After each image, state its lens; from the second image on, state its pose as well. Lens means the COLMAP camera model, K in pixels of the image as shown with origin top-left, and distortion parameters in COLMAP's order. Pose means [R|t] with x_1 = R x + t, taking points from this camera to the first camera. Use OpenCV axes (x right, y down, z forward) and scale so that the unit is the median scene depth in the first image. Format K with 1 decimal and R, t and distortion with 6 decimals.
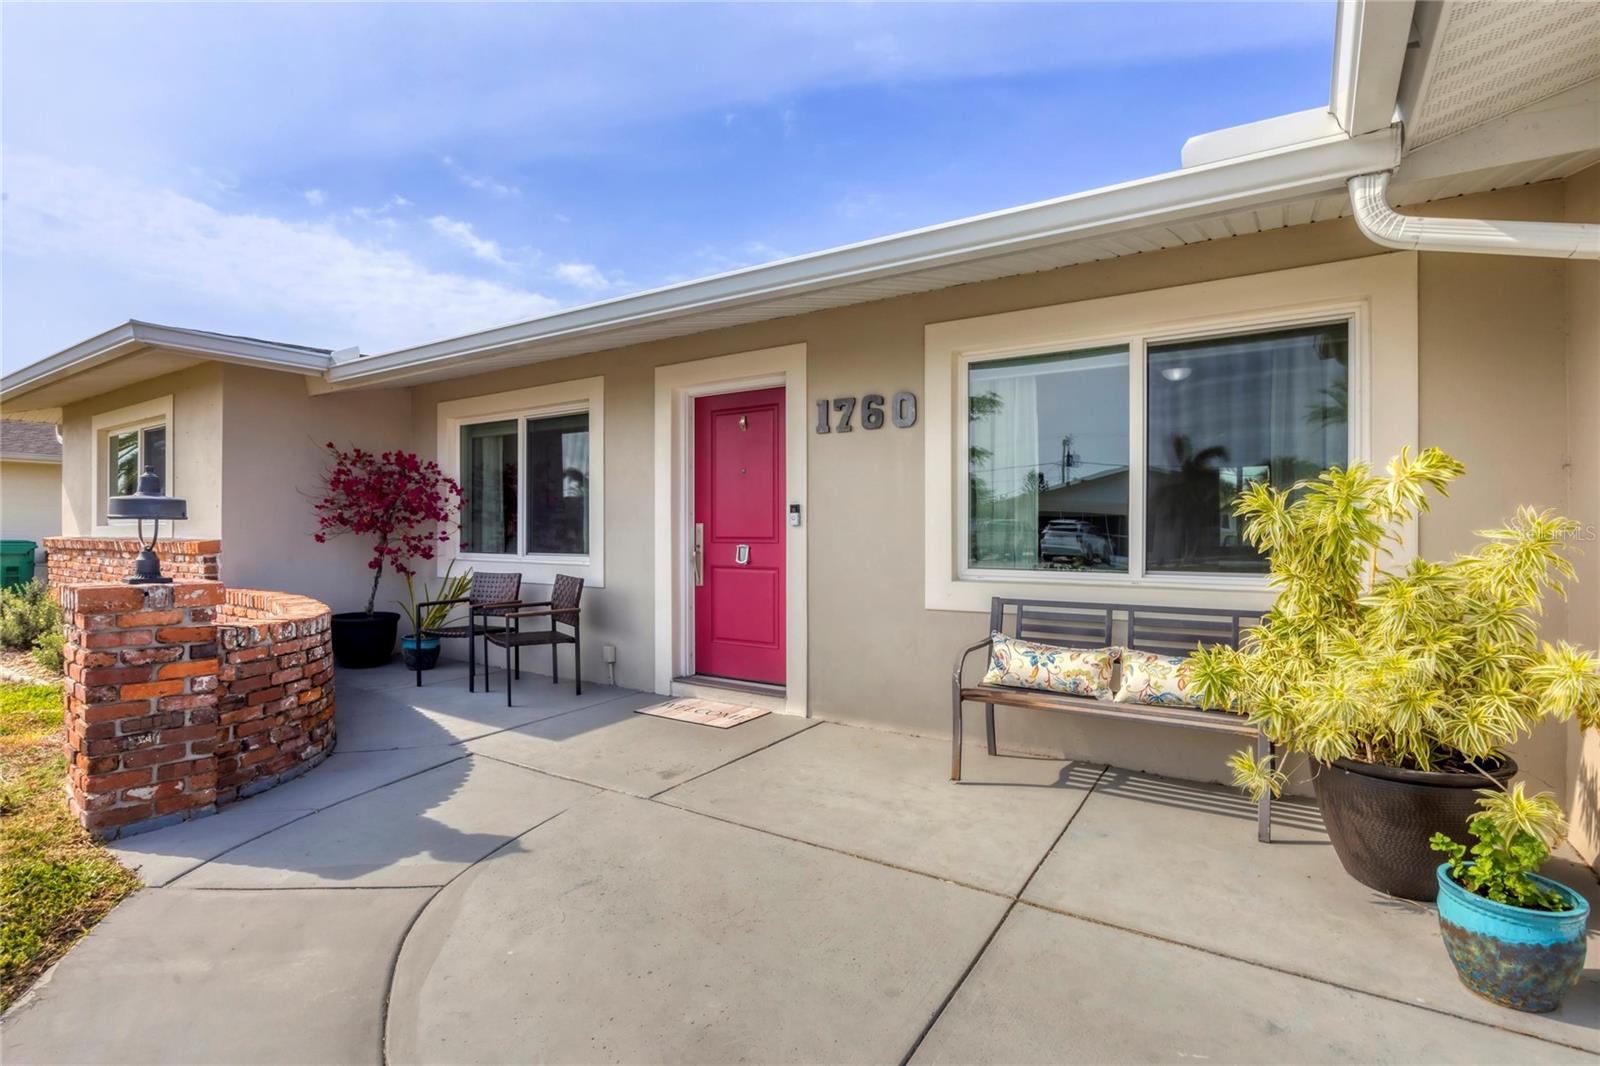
lens RADIAL K [[764.7, 0, 798.2], [0, 764.7, 527.4], [0, 0, 1]] dist [-0.004404, -0.000763]
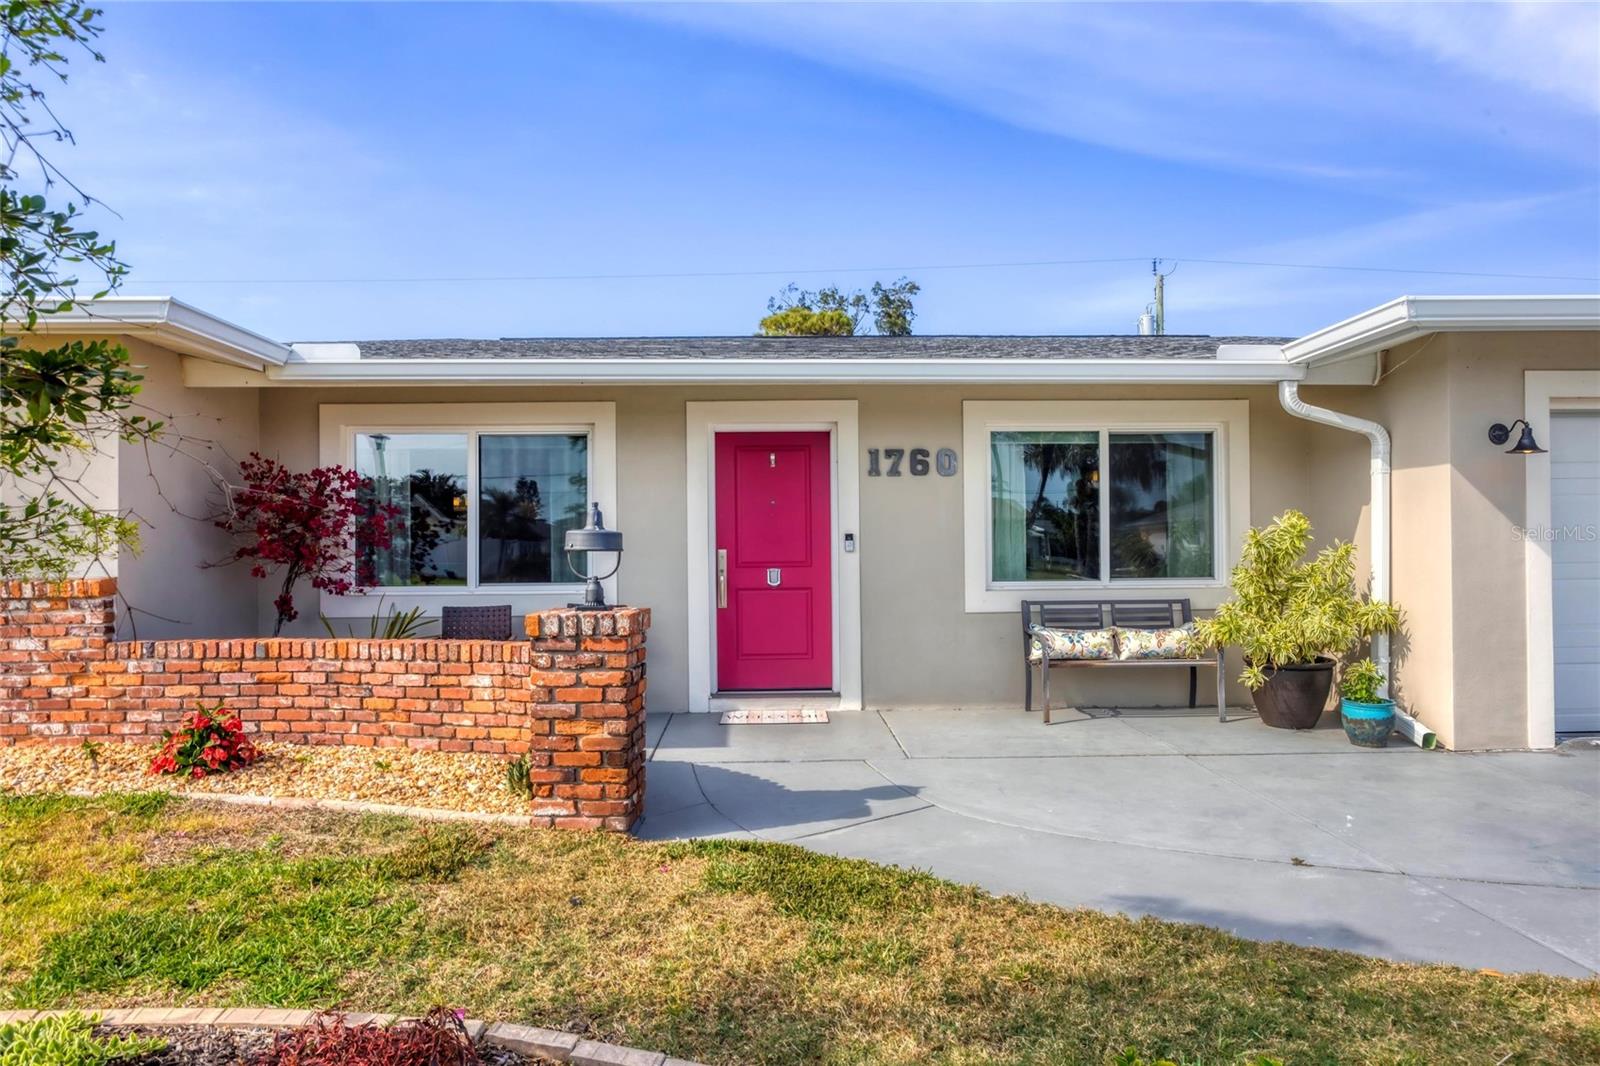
lens RADIAL K [[959.2, 0, 800.6], [0, 959.2, 537.7], [0, 0, 1]] dist [0.005045, 0.000751]
pose [[0.818228, -0.000823, 0.574894, -0.960796], [0.007361, 0.999932, -0.009045, -0.010661], [-0.574847, 0.011633, 0.818178, -0.192320]]
